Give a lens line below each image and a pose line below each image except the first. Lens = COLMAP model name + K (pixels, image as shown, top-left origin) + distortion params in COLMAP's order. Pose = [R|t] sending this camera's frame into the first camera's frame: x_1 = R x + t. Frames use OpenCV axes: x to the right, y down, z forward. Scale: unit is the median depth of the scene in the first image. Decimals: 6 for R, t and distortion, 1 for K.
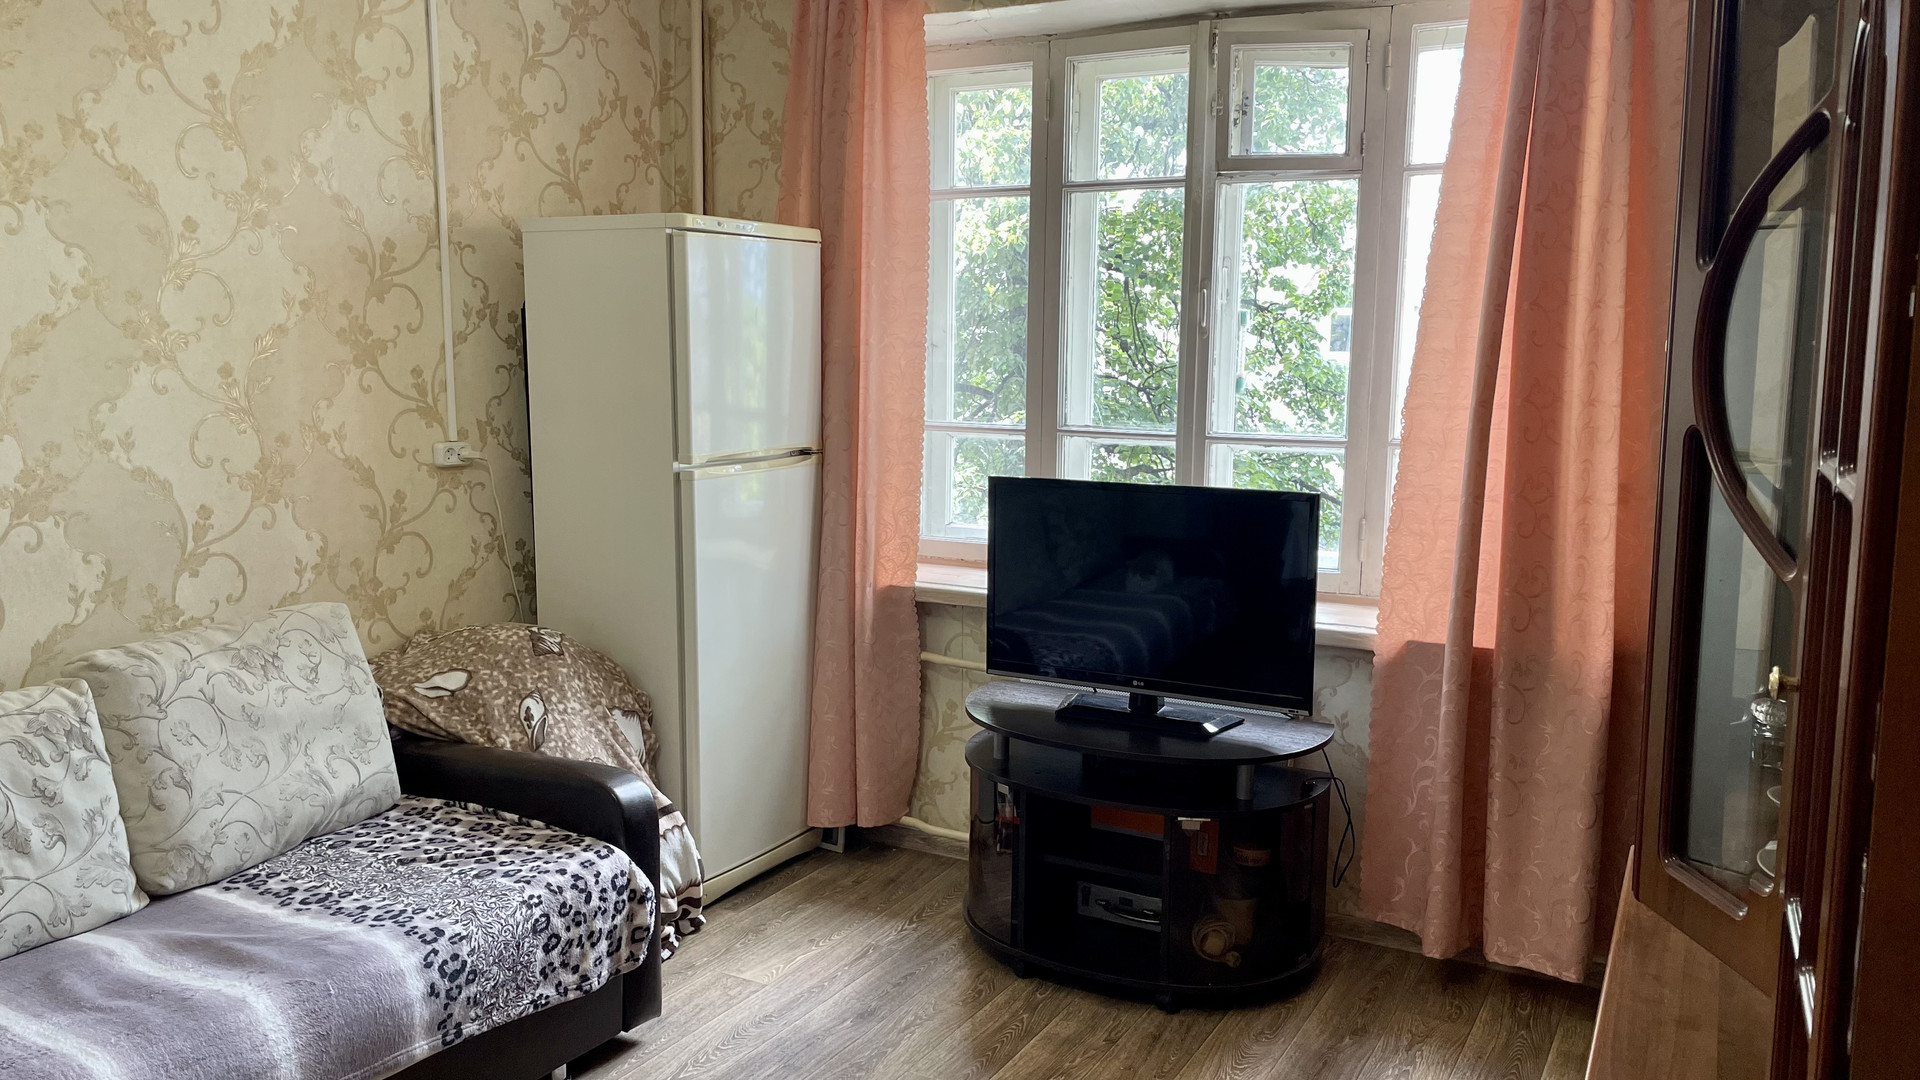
lens RADIAL K [[1439.5, 0, 964.1], [0, 1439.5, 531.6], [0, 0, 1]] dist [0.099167, -0.157402]
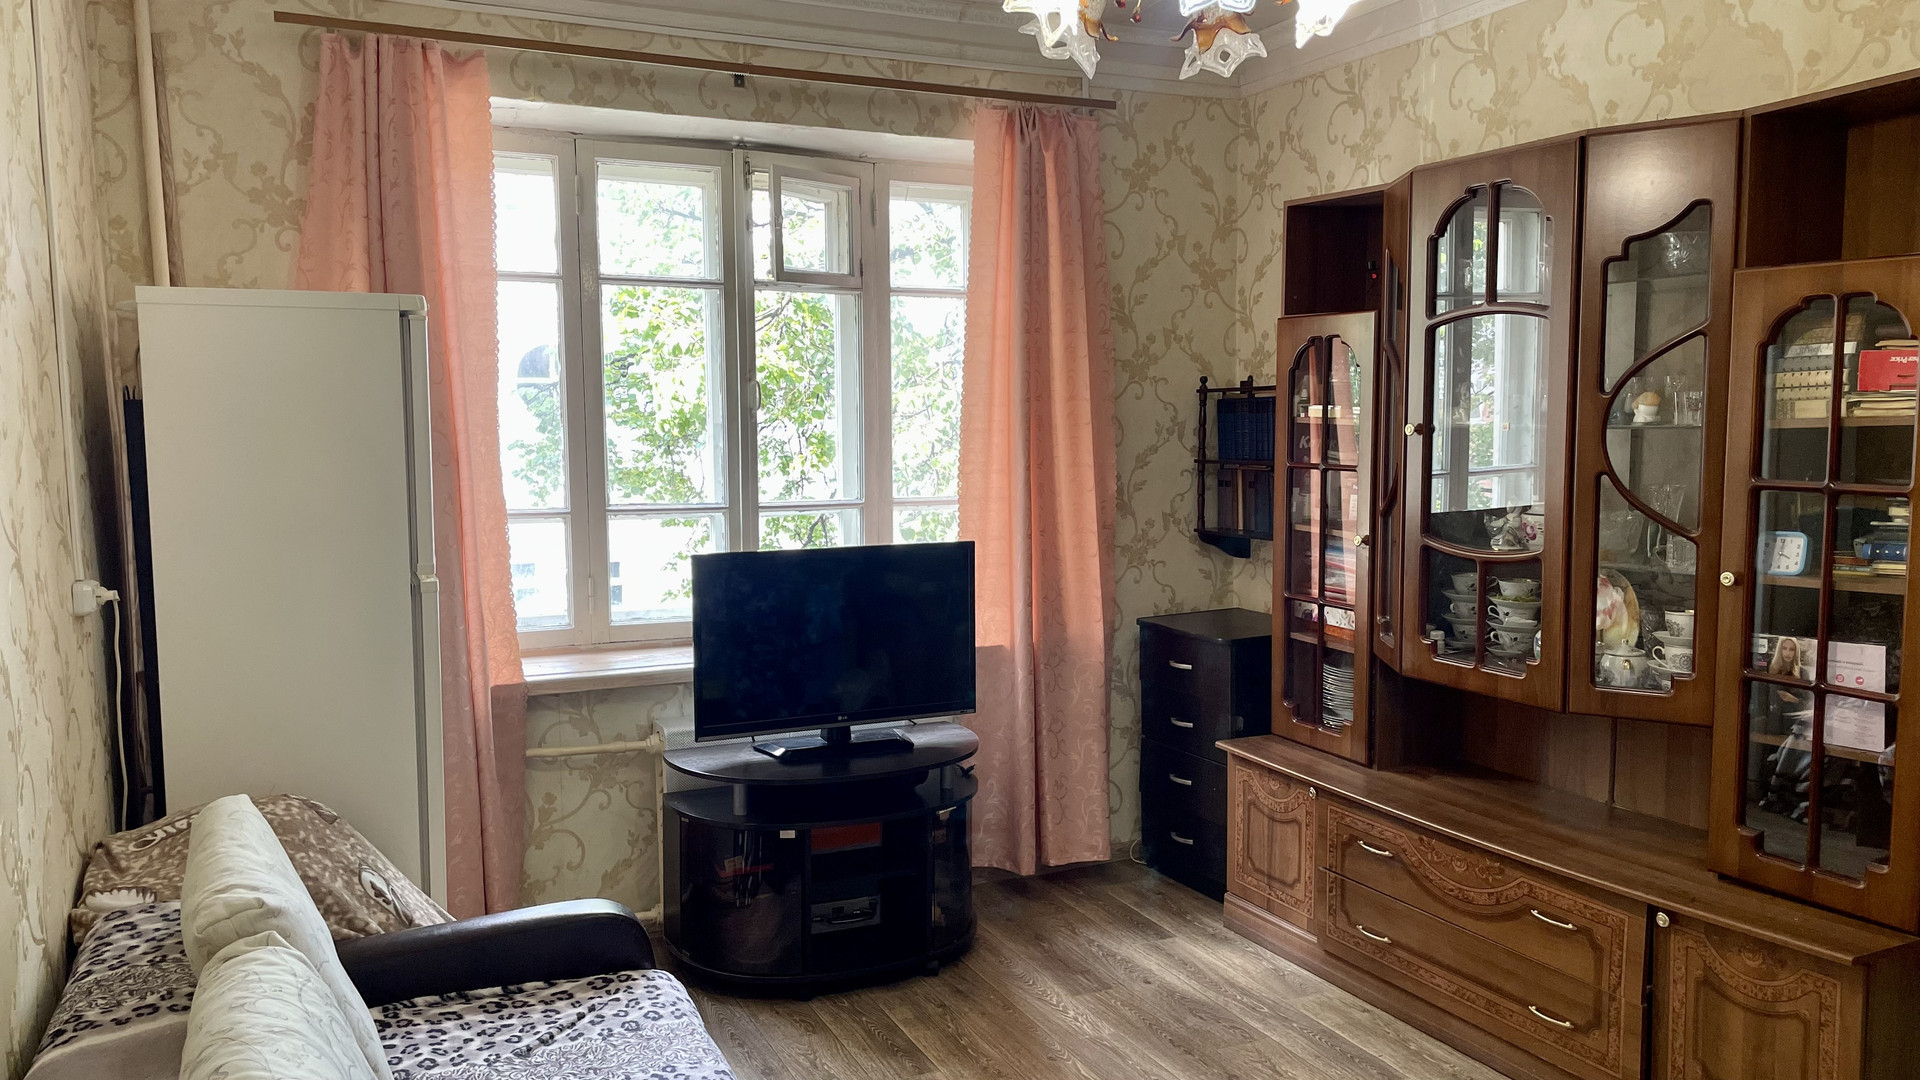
lens RADIAL K [[1432.4, 0, 954.6], [0, 1432.4, 533.3], [0, 0, 1]] dist [0.101073, -0.143723]
pose [[0.597611, -0.081755, 0.797607, -0.729069], [0.111691, 0.993577, 0.018157, -0.053627], [-0.793969, 0.078234, 0.602904, 0.211922]]
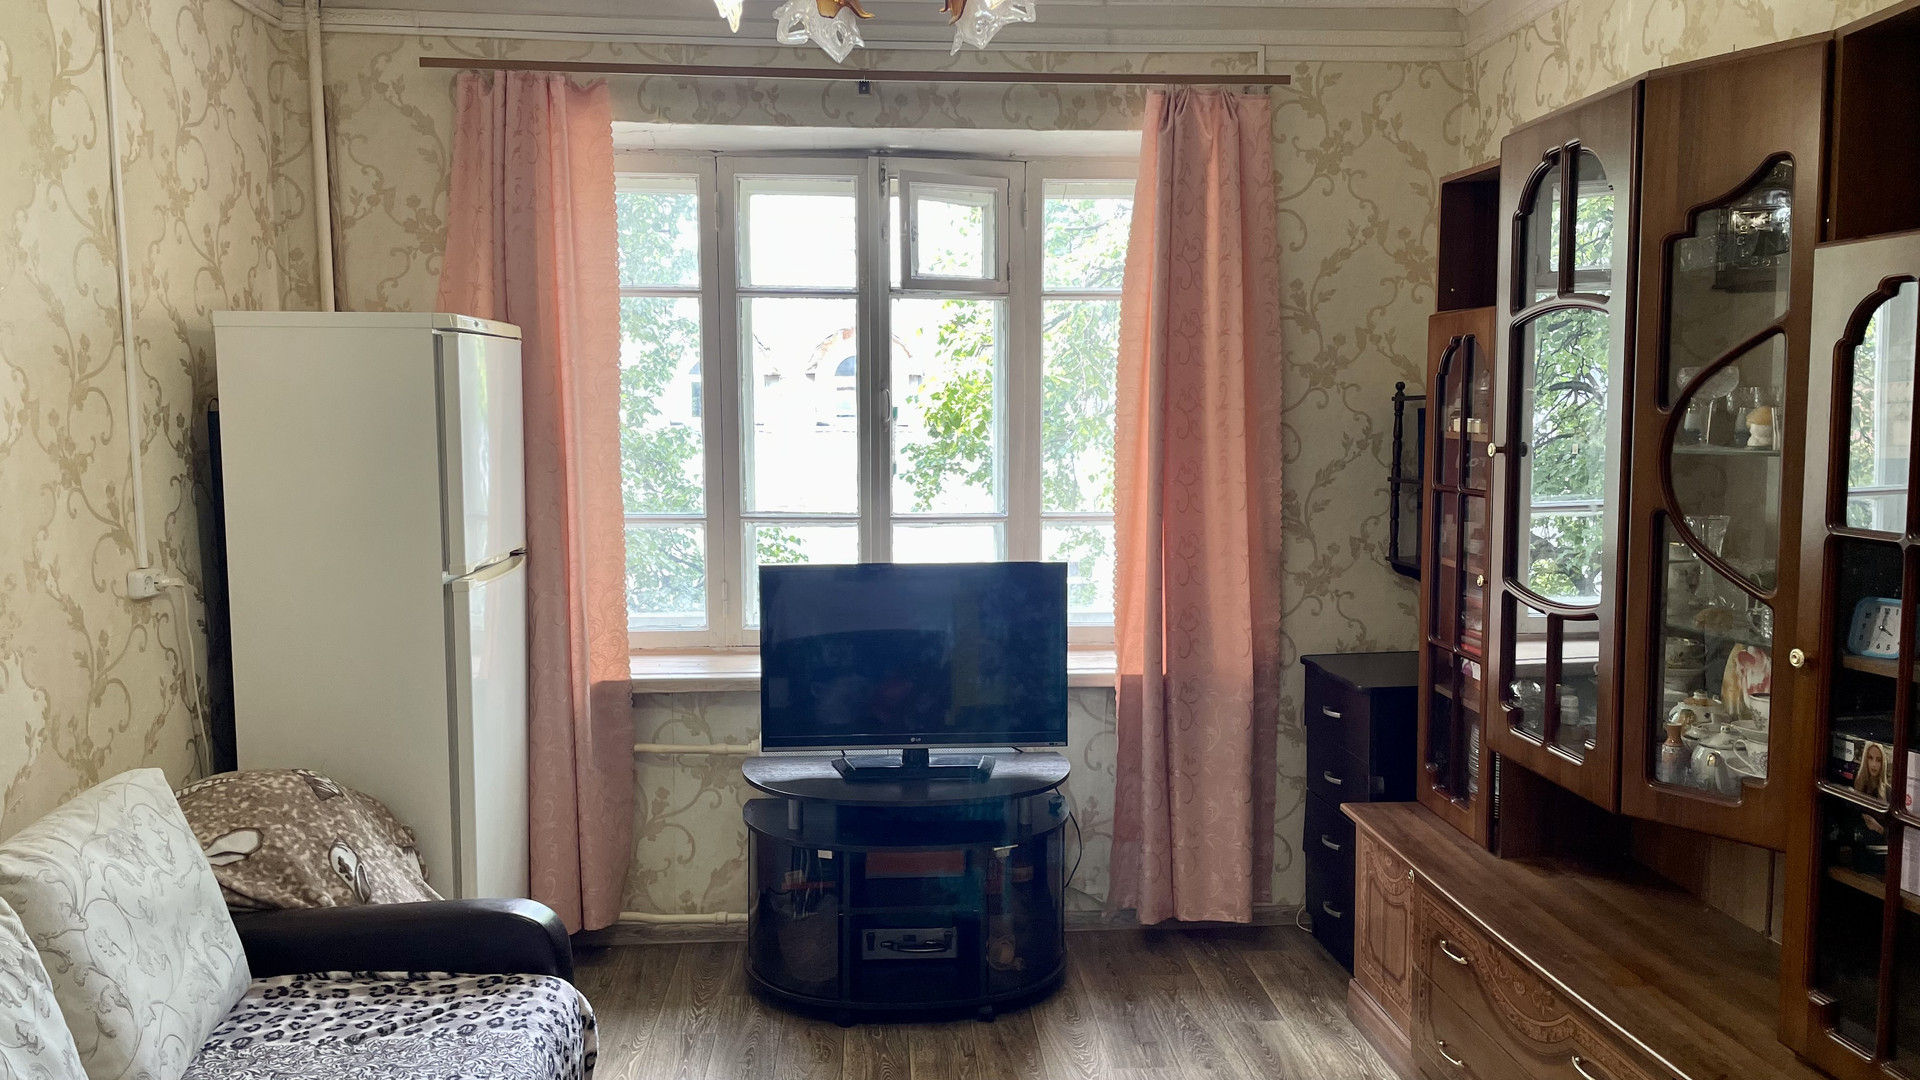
lens RADIAL K [[1432.4, 0, 954.6], [0, 1432.4, 533.3], [0, 0, 1]] dist [0.101073, -0.143723]
pose [[0.844988, -0.056052, 0.531840, -0.434961], [0.077137, 0.996867, -0.017492, -0.033227], [-0.529193, 0.055805, 0.846664, 0.023618]]
